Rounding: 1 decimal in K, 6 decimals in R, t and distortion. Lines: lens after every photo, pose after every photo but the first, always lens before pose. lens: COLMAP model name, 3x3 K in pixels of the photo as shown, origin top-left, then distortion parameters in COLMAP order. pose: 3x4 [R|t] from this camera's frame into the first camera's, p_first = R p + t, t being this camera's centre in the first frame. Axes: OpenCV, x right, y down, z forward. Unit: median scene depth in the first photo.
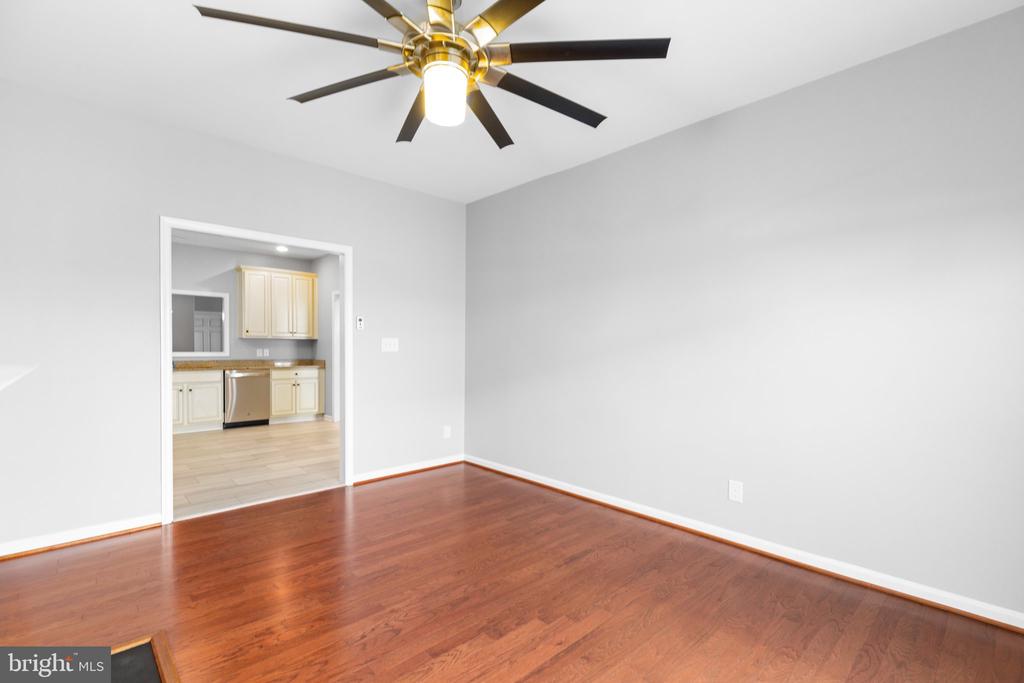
lens RADIAL K [[472.7, 0, 522.1], [0, 472.7, 360.5], [0, 0, 1]] dist [0.002412, 0.000341]
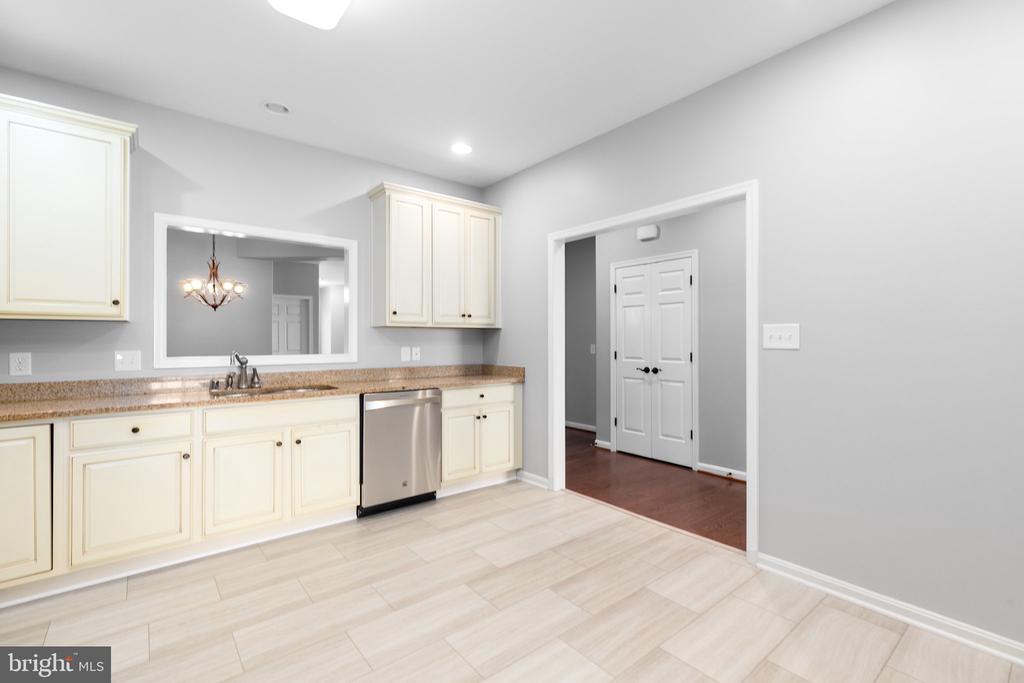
lens RADIAL K [[460.5, 0, 512.0], [0, 460.5, 341.5], [0, 0, 1]] dist [0.000265, -0.000209]
pose [[0.995305, -0.005773, -0.096616, -0.394990], [0.003599, 0.999737, -0.022661, -0.018901], [0.096721, 0.022206, 0.995064, 0.505524]]
